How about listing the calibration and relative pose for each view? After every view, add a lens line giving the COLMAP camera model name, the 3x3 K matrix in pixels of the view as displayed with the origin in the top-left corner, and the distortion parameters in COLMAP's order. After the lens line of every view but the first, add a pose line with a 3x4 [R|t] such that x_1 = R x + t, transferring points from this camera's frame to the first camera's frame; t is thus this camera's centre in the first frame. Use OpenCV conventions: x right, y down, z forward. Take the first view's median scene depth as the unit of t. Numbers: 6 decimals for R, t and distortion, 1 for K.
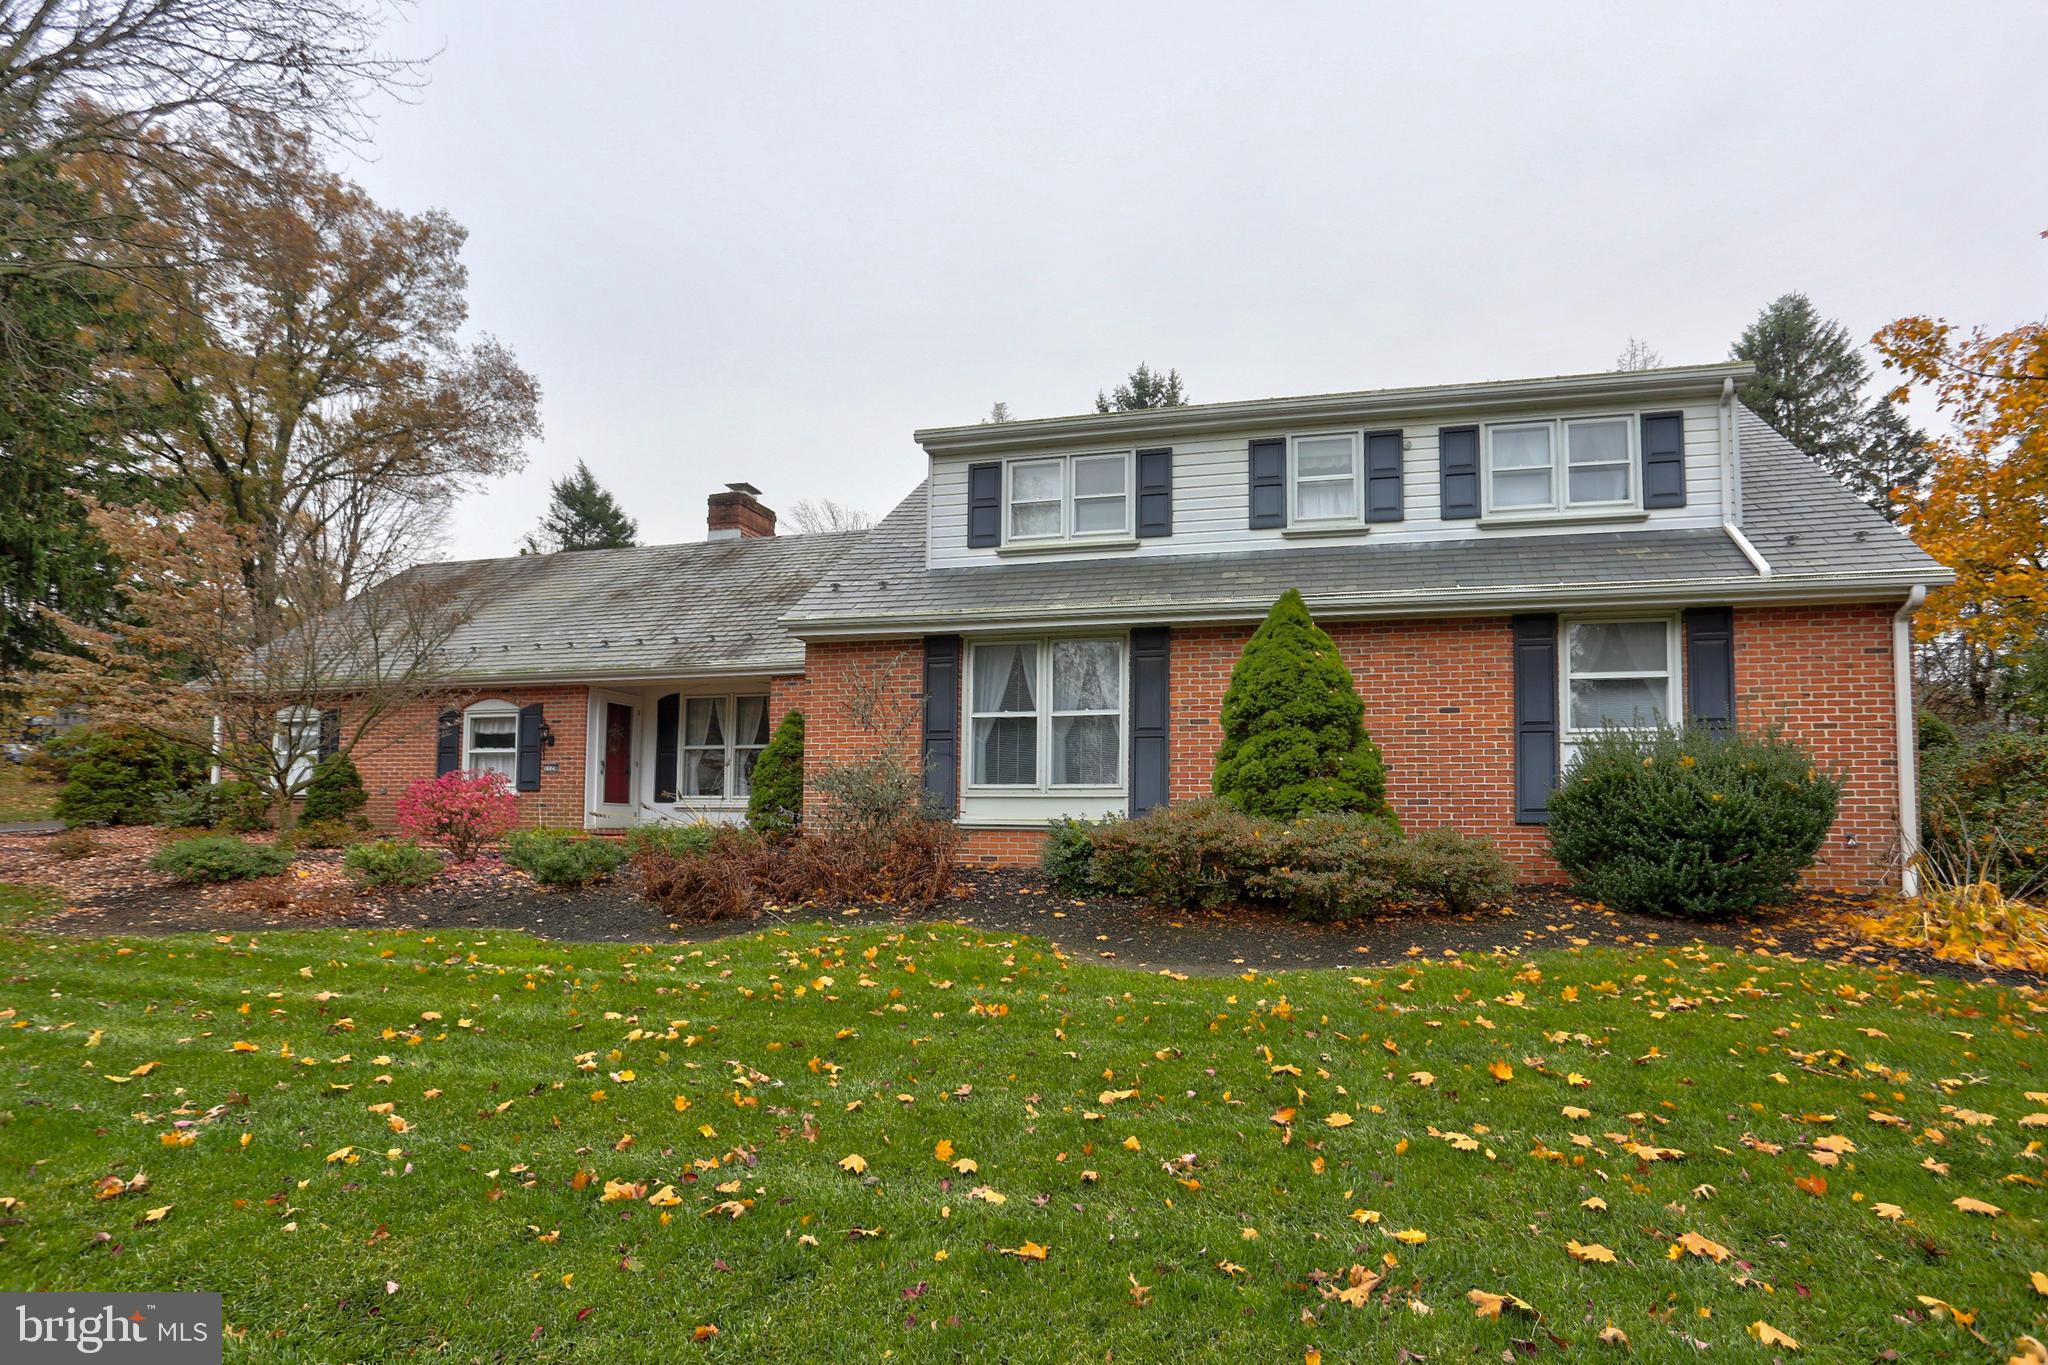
lens RADIAL K [[1020.8, 0, 1024.7], [0, 1020.8, 735.9], [0, 0, 1]] dist [-0.019777, 0.001130]
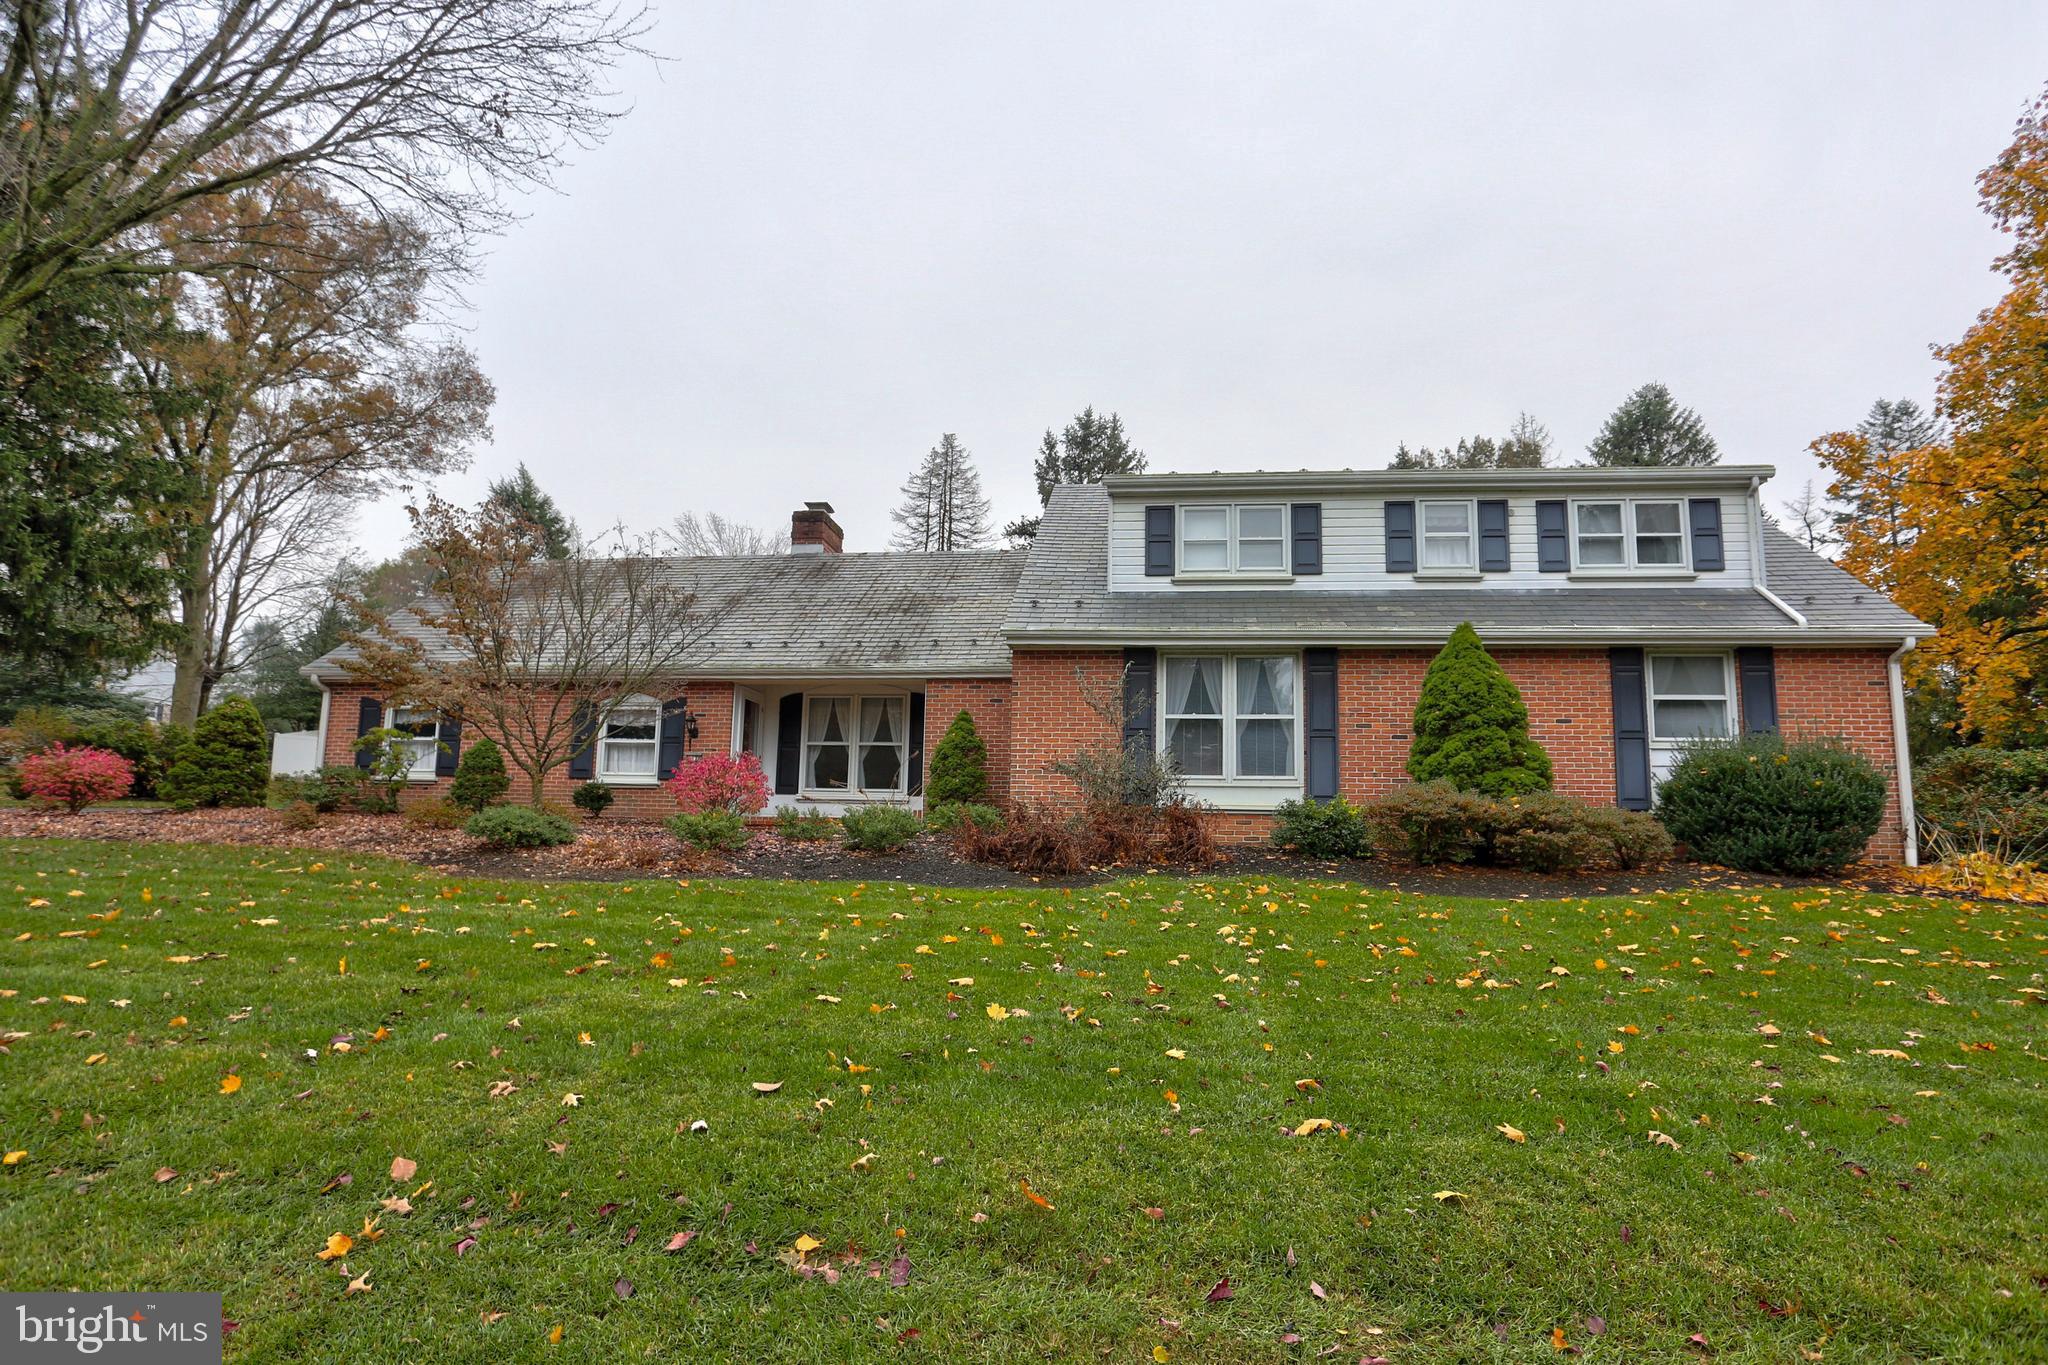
lens RADIAL K [[1023.6, 0, 1016.6], [0, 1023.6, 672.8], [0, 0, 1]] dist [-0.037744, 0.019741]
pose [[0.992953, 0.034155, 0.113483, -0.363644], [-0.024618, 0.996128, -0.084401, 0.034492], [-0.115926, 0.081012, 0.989949, -0.161678]]
